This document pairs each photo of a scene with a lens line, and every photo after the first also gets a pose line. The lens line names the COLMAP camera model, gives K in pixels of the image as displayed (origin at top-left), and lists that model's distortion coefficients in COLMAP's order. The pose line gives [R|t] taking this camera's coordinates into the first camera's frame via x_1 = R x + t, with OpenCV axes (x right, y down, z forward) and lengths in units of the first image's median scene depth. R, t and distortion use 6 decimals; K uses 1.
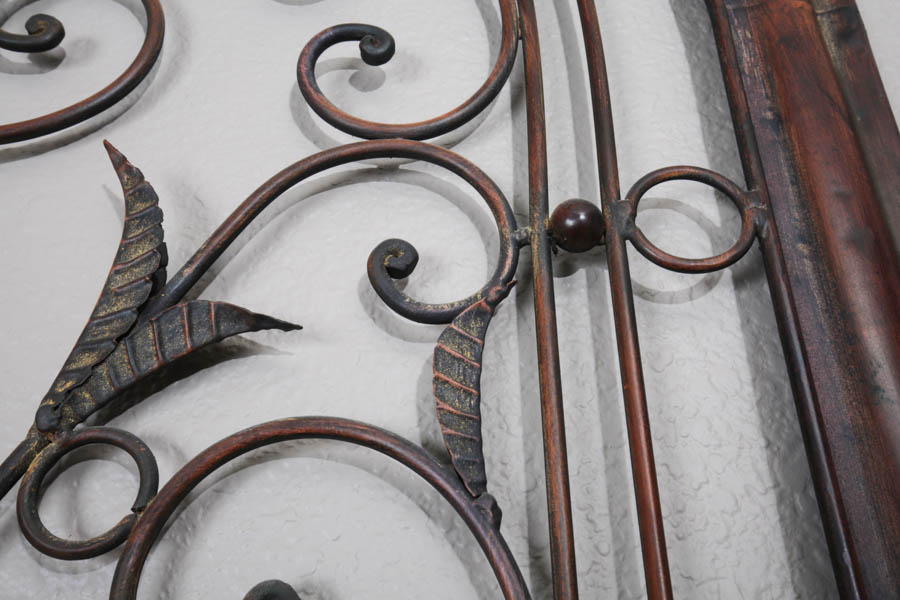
lens RADIAL K [[878.6, 0, 458.7], [0, 878.6, 304.5], [0, 0, 1]] dist [0.051302, 0.000000]
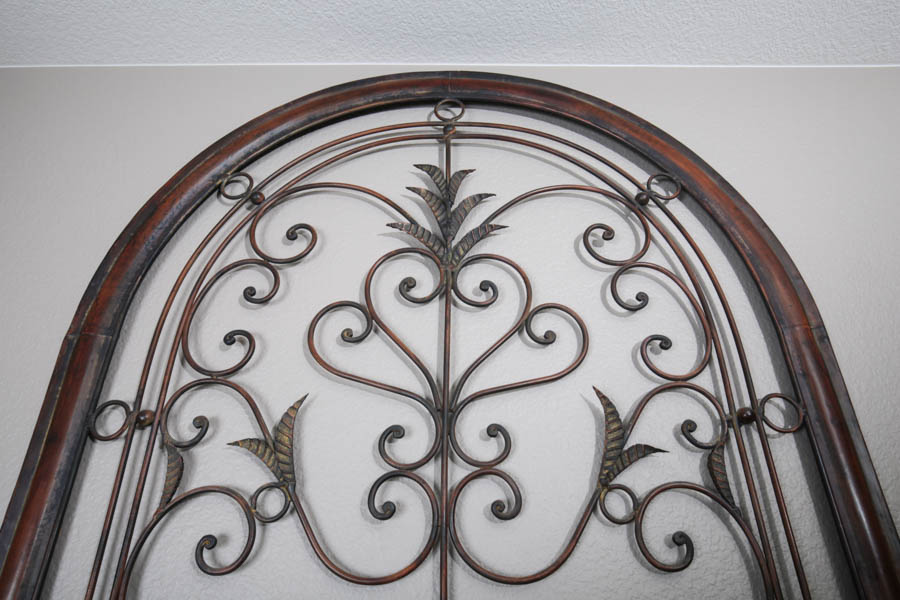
lens RADIAL K [[559.8, 0, 453.8], [0, 559.8, 298.7], [0, 0, 1]] dist [-0.014083, 0.006890]
pose [[0.999838, 0.001276, -0.017981, -0.885322], [-0.000663, 0.999420, 0.034035, -0.578363], [0.018014, -0.034018, 0.999259, -1.018832]]
